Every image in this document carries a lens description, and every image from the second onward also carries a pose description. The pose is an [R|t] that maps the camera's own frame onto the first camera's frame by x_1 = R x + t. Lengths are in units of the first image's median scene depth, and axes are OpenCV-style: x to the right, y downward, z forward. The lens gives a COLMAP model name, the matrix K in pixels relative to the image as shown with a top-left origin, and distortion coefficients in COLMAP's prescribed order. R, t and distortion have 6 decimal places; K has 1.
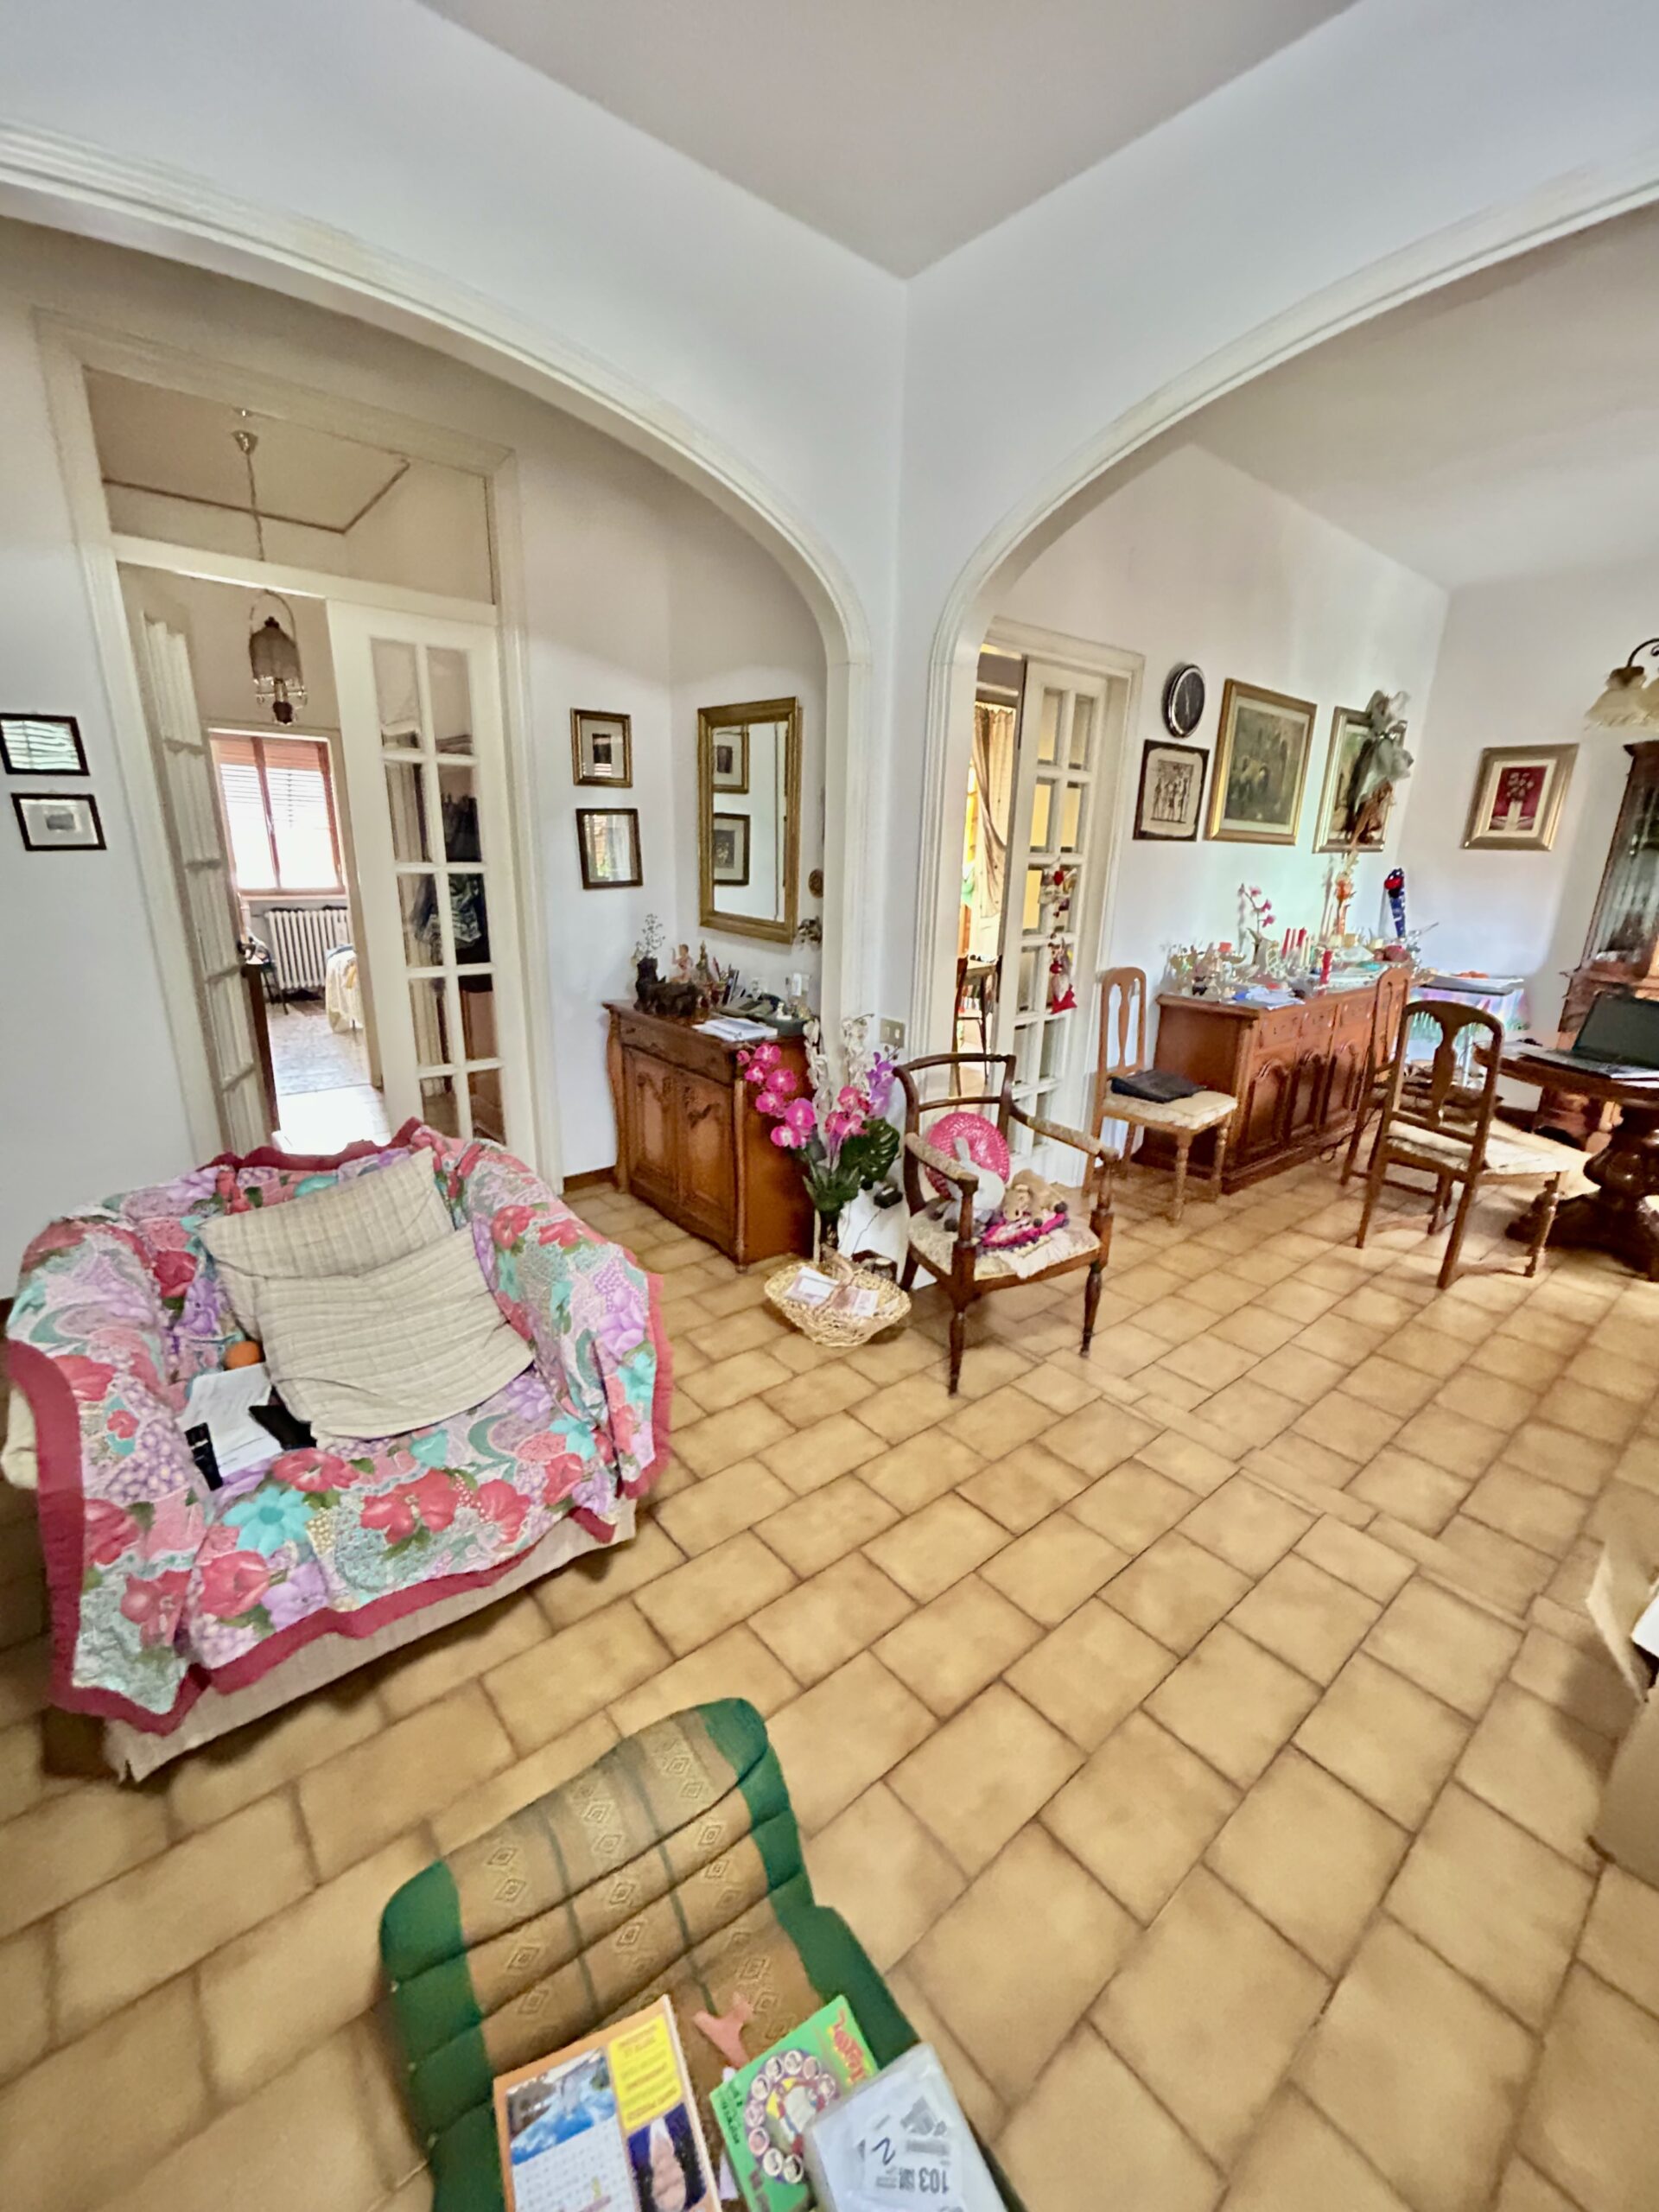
lens RADIAL K [[891.7, 0, 829.5], [0, 891.7, 1106.0], [0, 0, 1]] dist [0.000274, -0.000008]
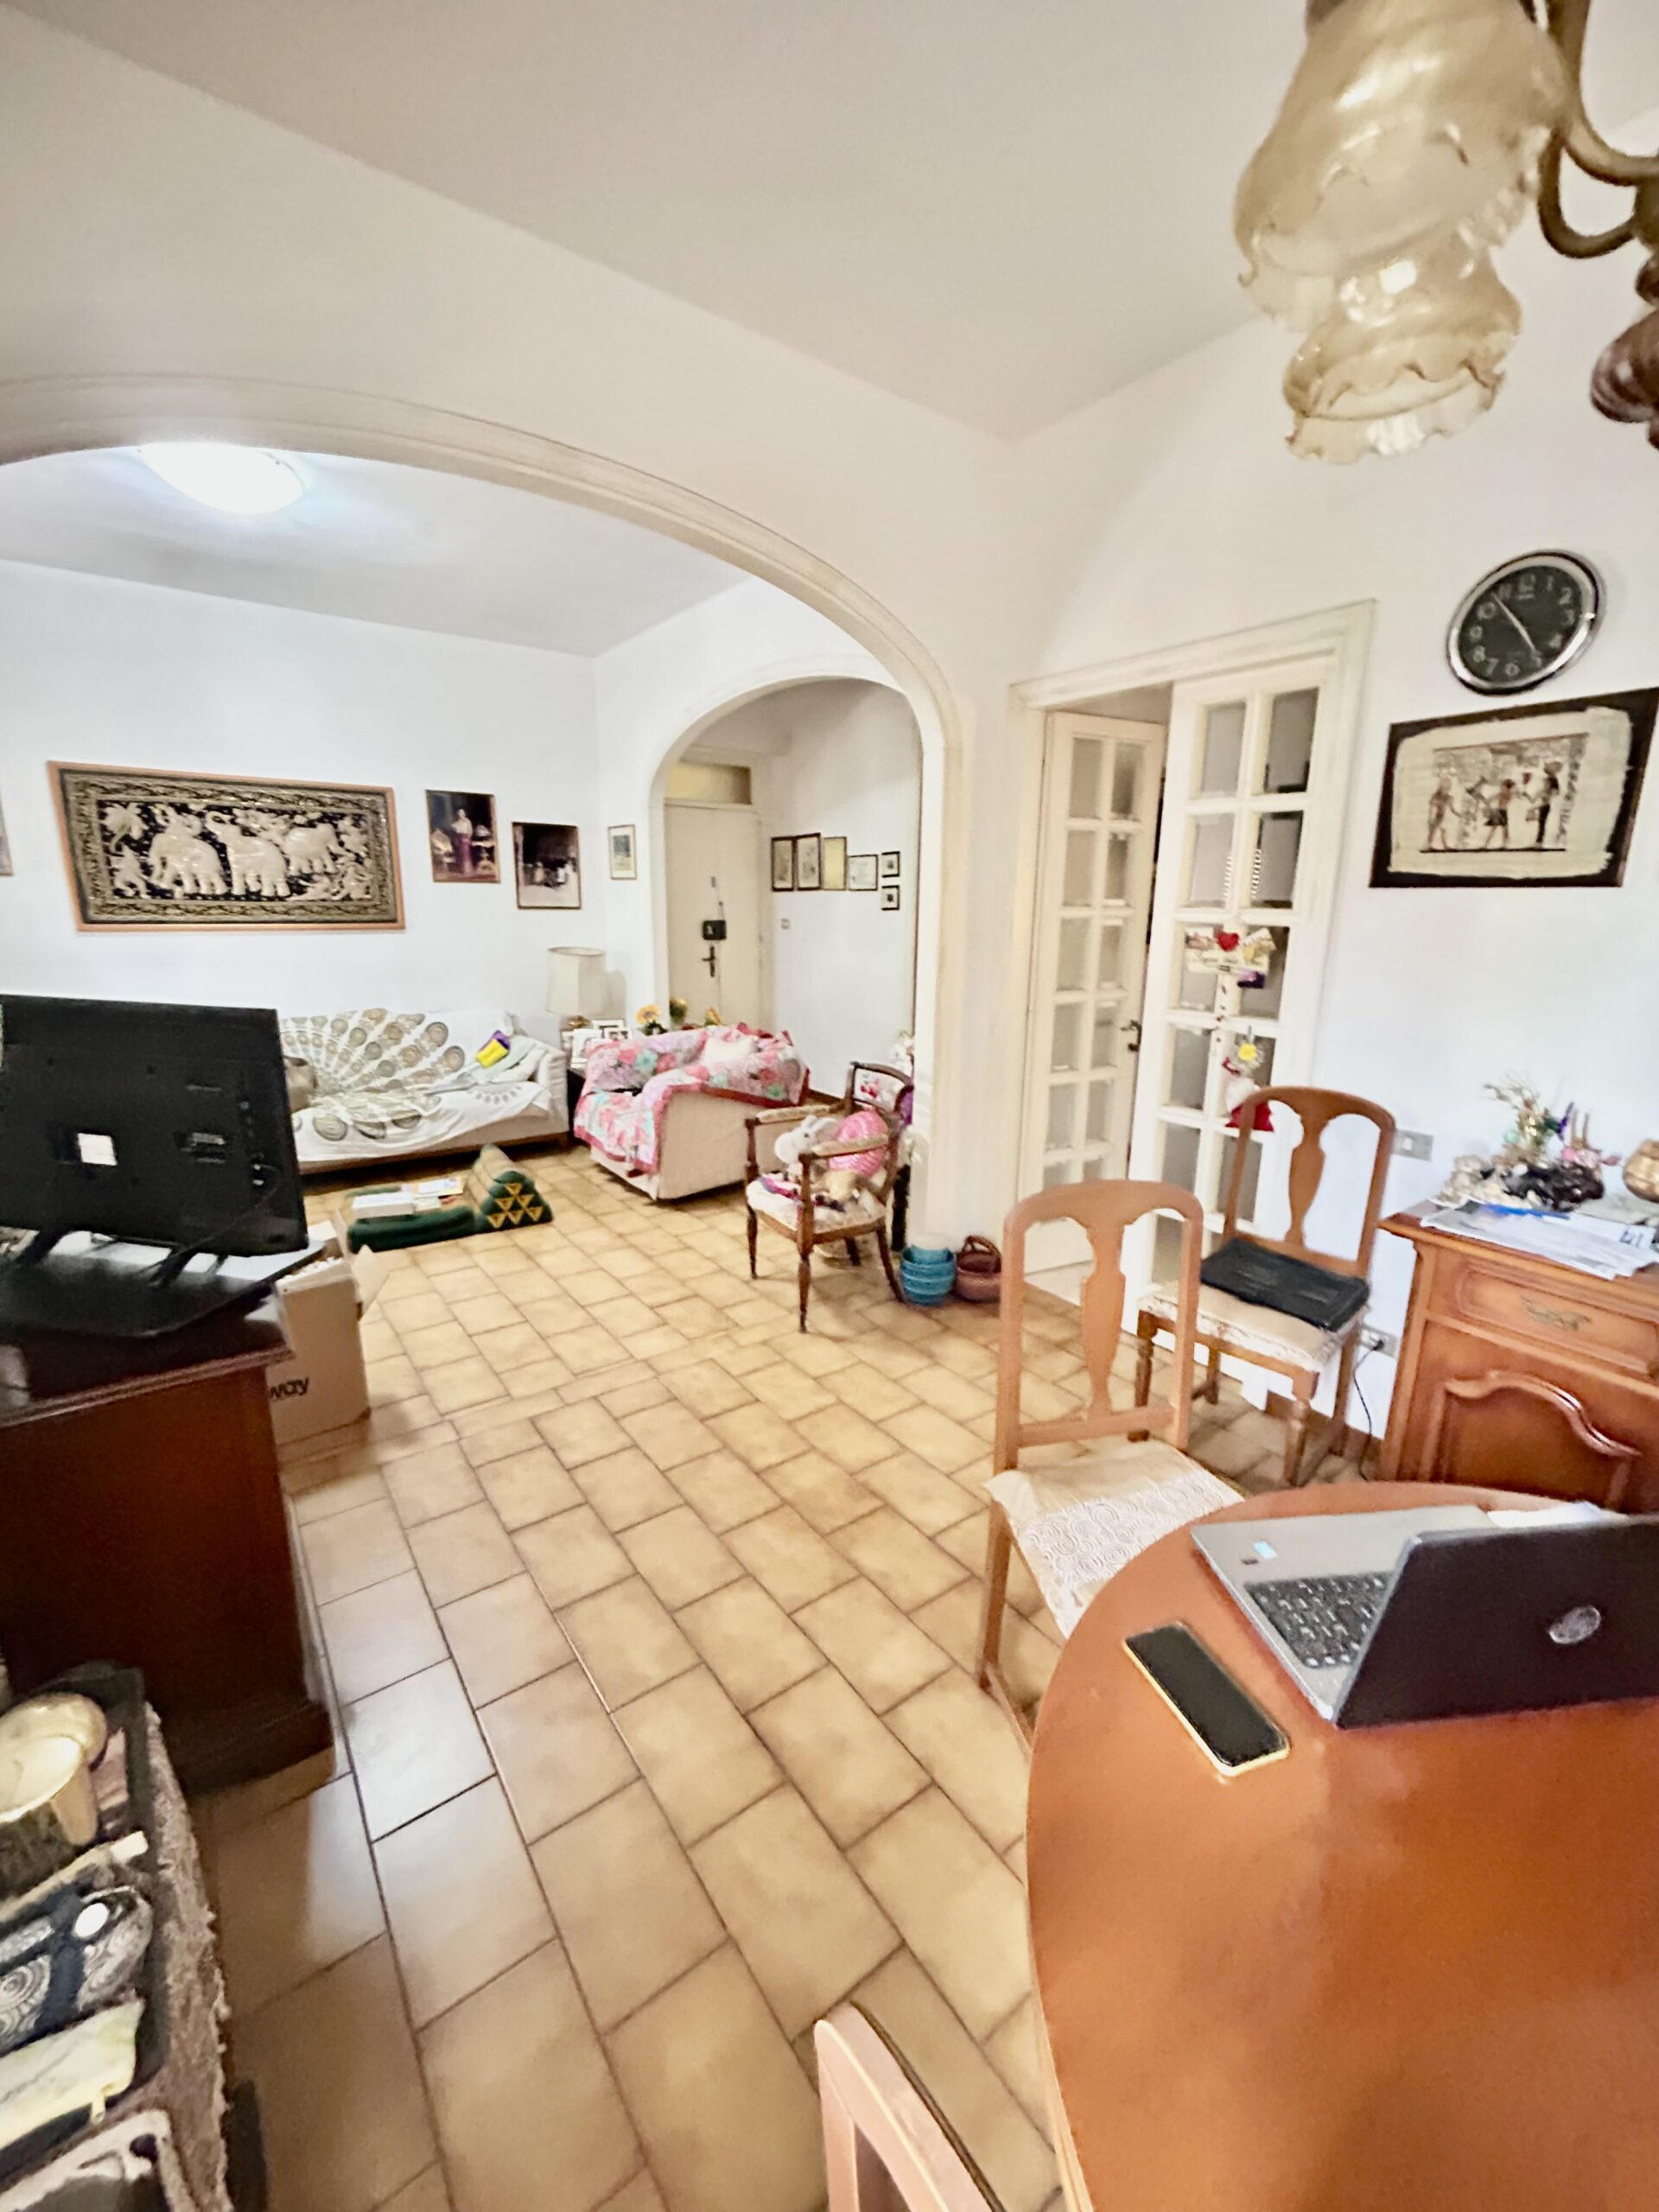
lens RADIAL K [[891.7, 0, 829.5], [0, 891.7, 1106.0], [0, 0, 1]] dist [0.000274, -0.000008]
pose [[-0.054840, 0.205900, -0.977035, 1.155528], [-0.295790, 0.931237, 0.212851, -0.211317], [0.953678, 0.300669, 0.009834, 0.804421]]
